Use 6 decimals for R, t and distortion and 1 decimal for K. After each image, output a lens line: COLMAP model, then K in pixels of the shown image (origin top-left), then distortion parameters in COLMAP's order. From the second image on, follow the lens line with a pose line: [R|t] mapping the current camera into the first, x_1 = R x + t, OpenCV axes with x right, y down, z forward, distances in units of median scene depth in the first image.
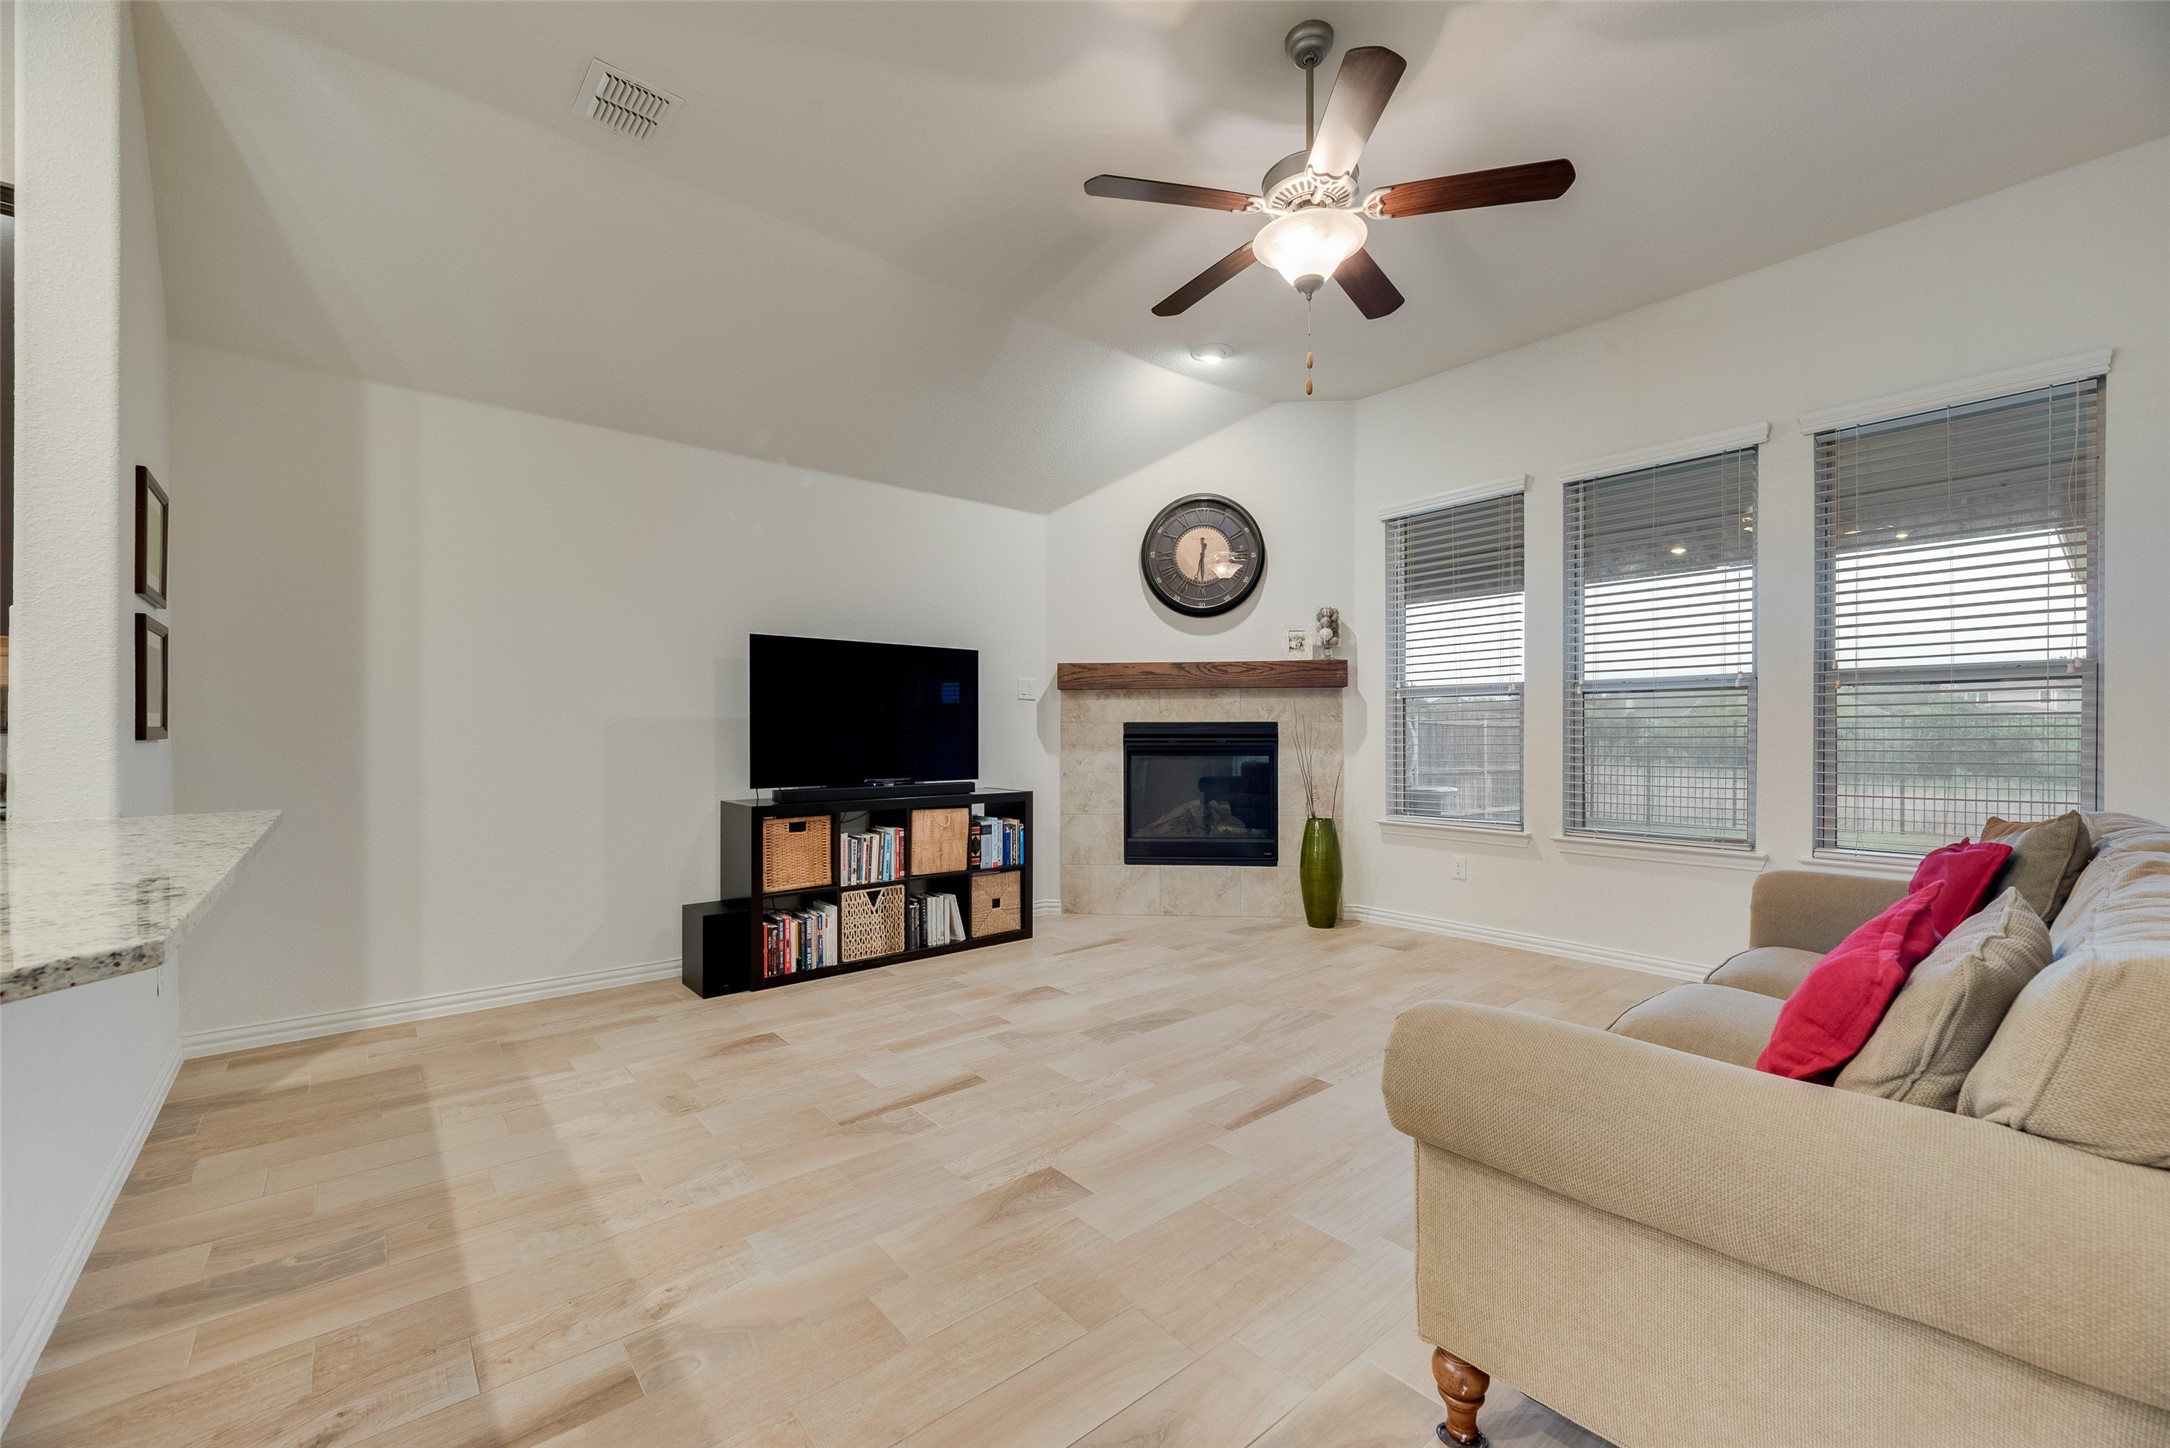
lens RADIAL K [[873.1, 0, 1090.6], [0, 873.1, 732.1], [0, 0, 1]] dist [-0.002308, -0.000058]
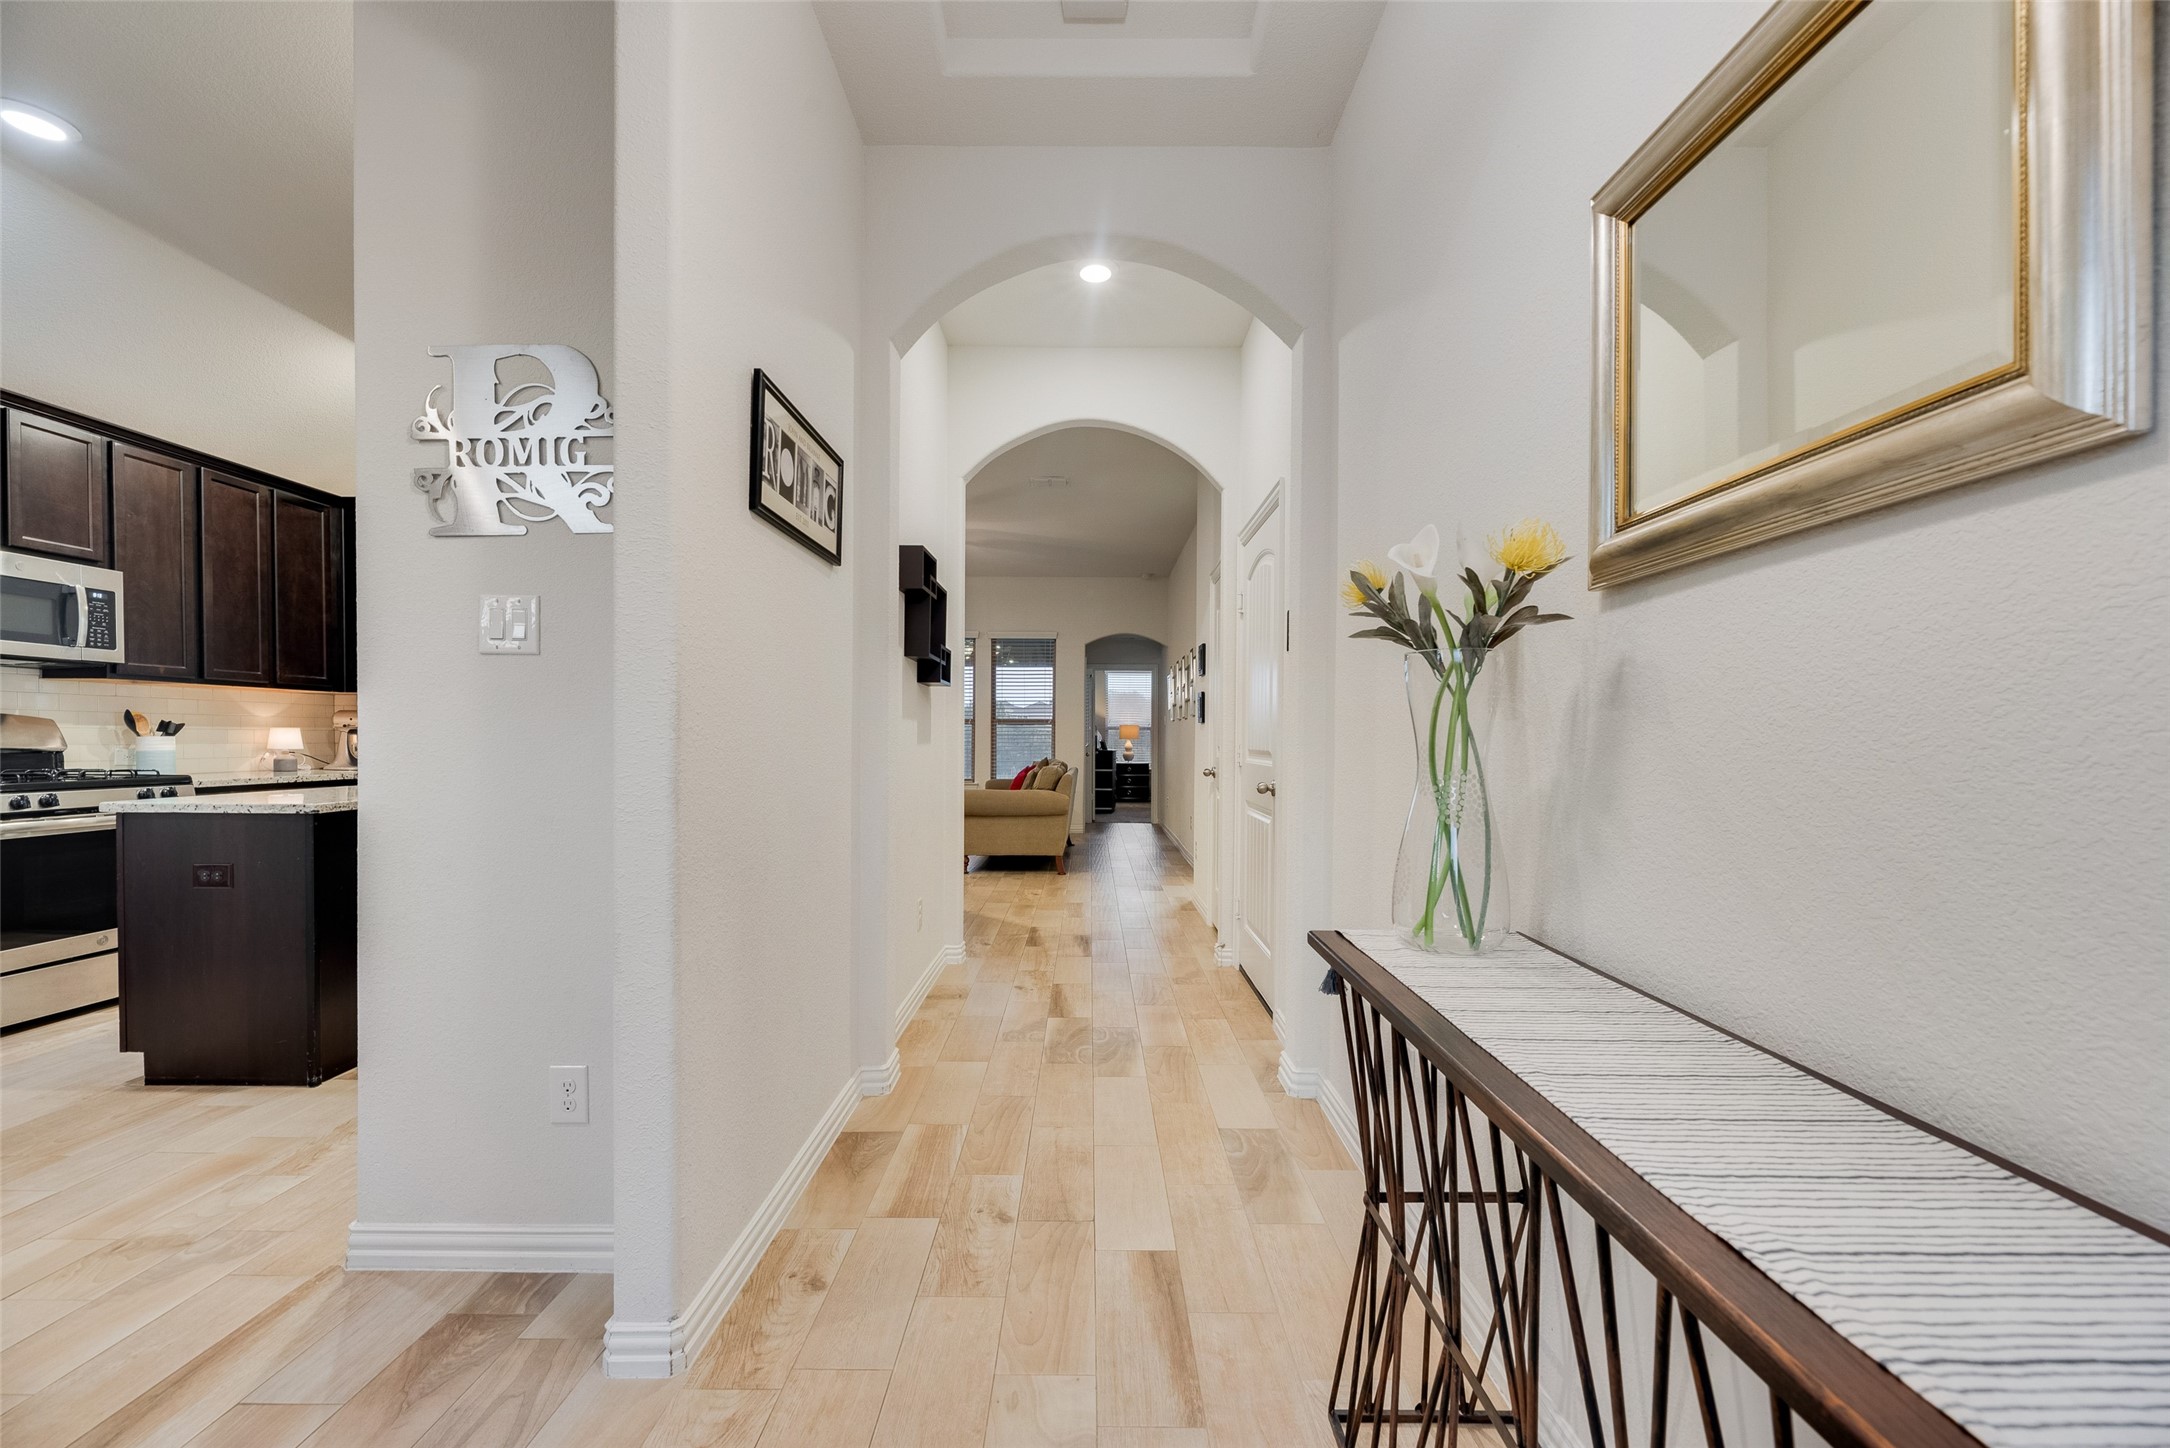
lens RADIAL K [[874.6, 0, 1086.2], [0, 874.6, 751.8], [0, 0, 1]] dist [-0.000890, -0.000107]
pose [[0.645056, -0.004756, 0.764121, -1.410882], [-0.005323, 0.999928, 0.010718, 0.008288], [-0.764117, -0.010981, 0.644984, -1.335245]]
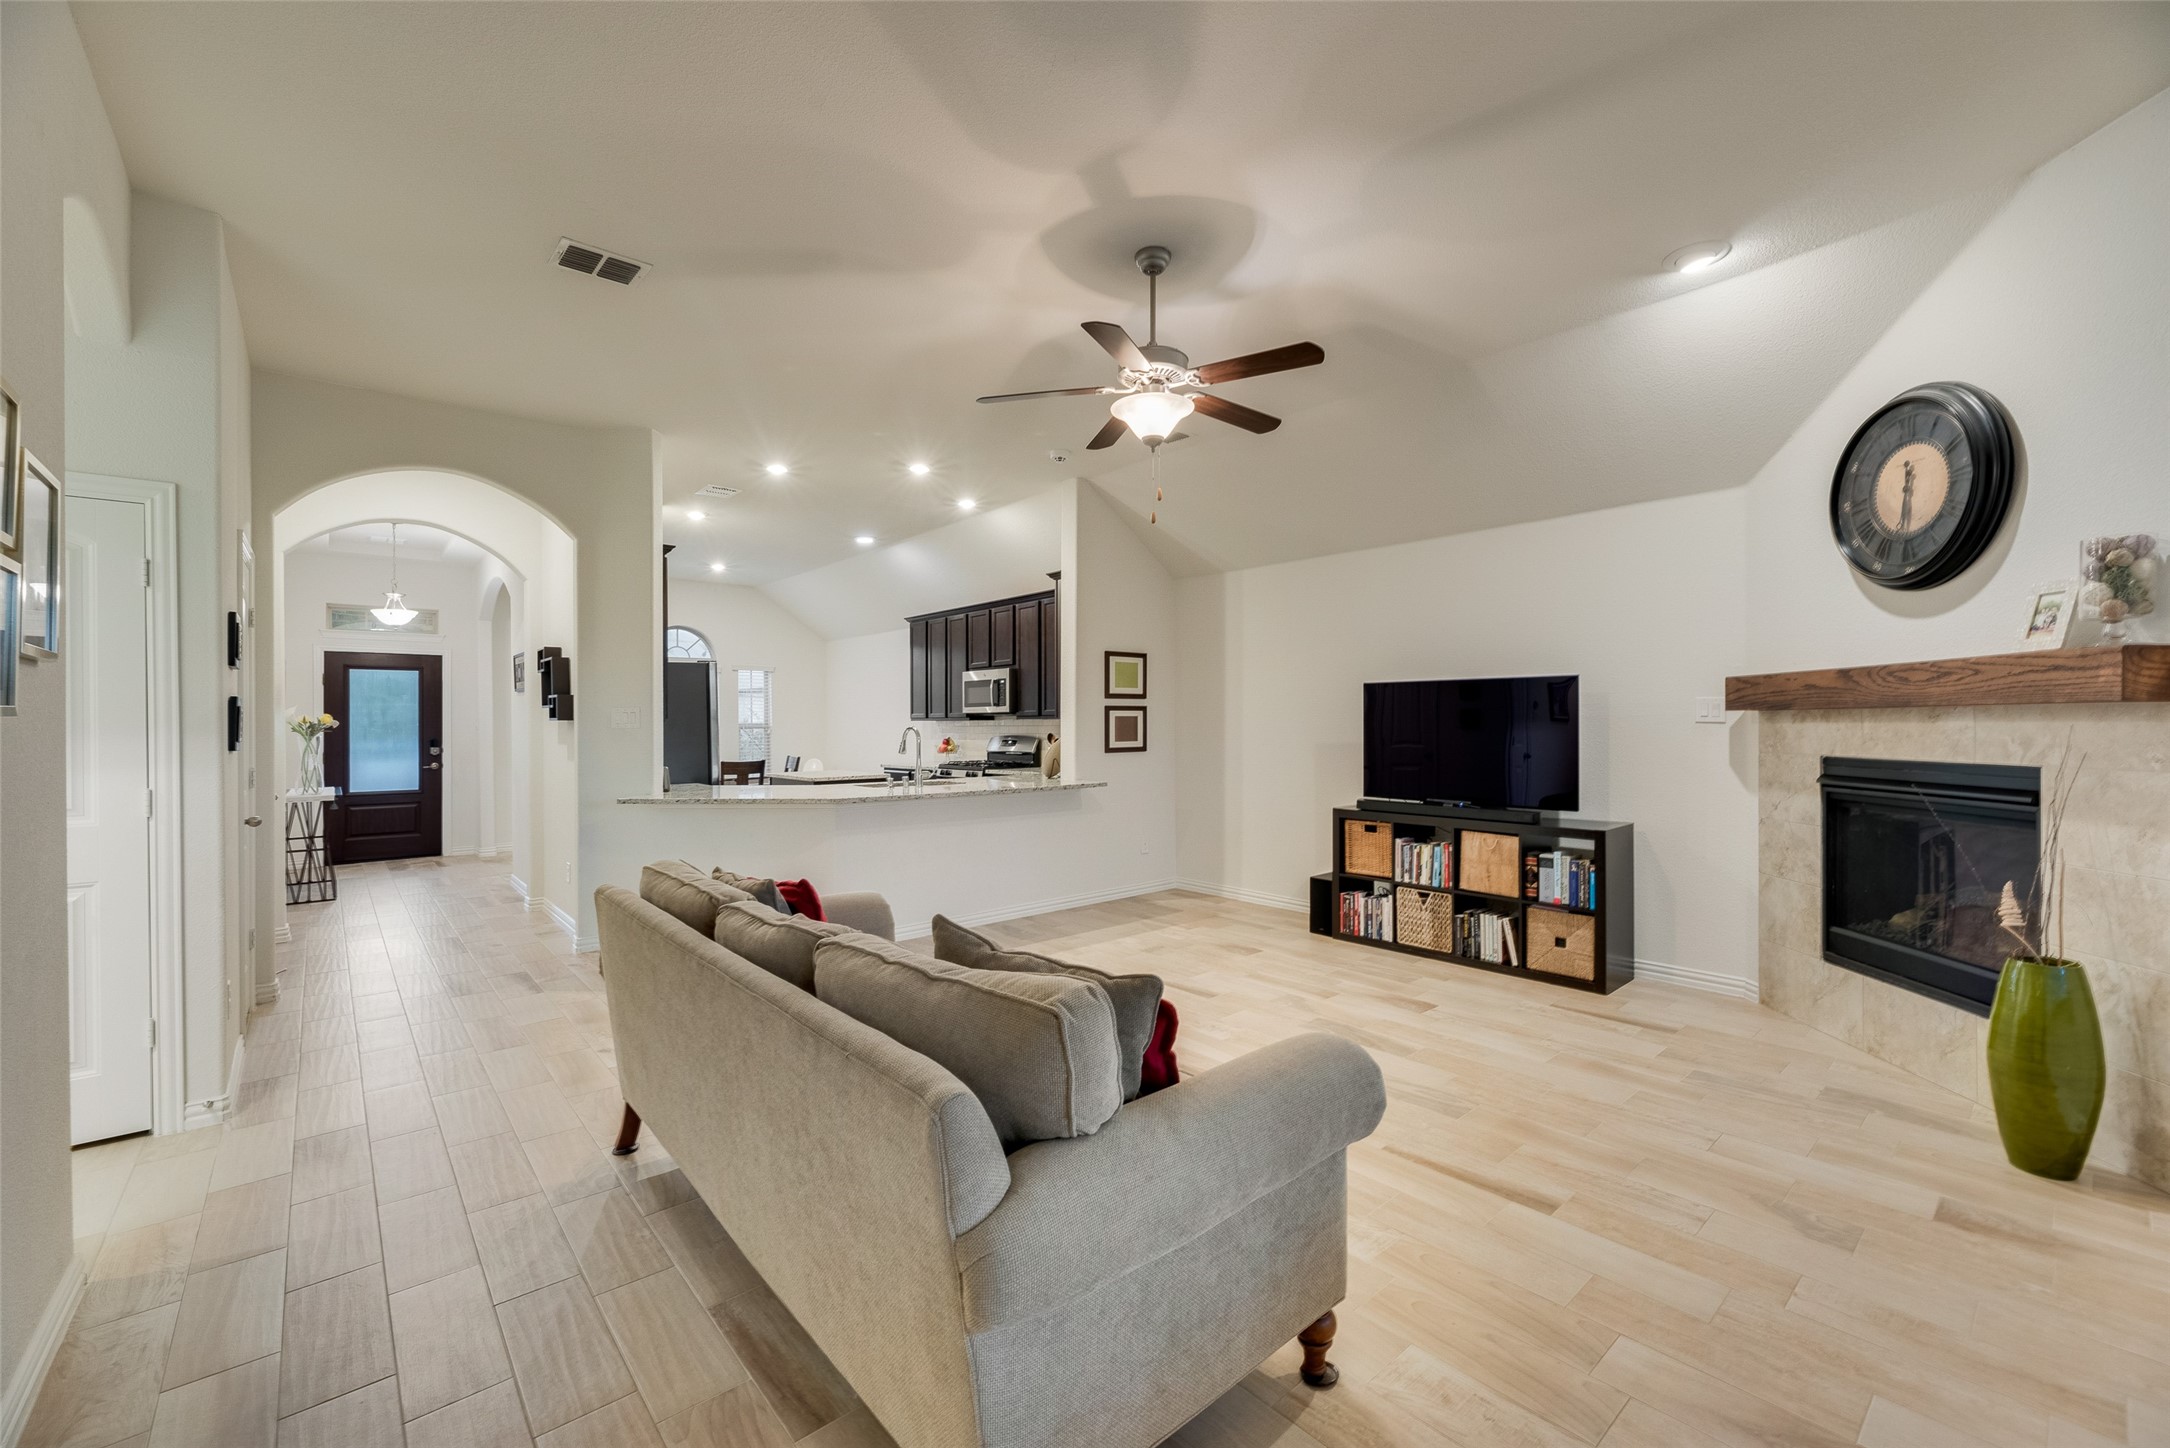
lens RADIAL K [[881.5, 0, 1091.1], [0, 881.5, 733.5], [0, 0, 1]] dist [-0.001926, 0.000139]
pose [[0.018407, 0.013195, -0.999744, 1.249637], [0.001271, 0.999912, 0.013220, -0.067069], [0.999830, -0.001514, 0.018389, 0.697031]]
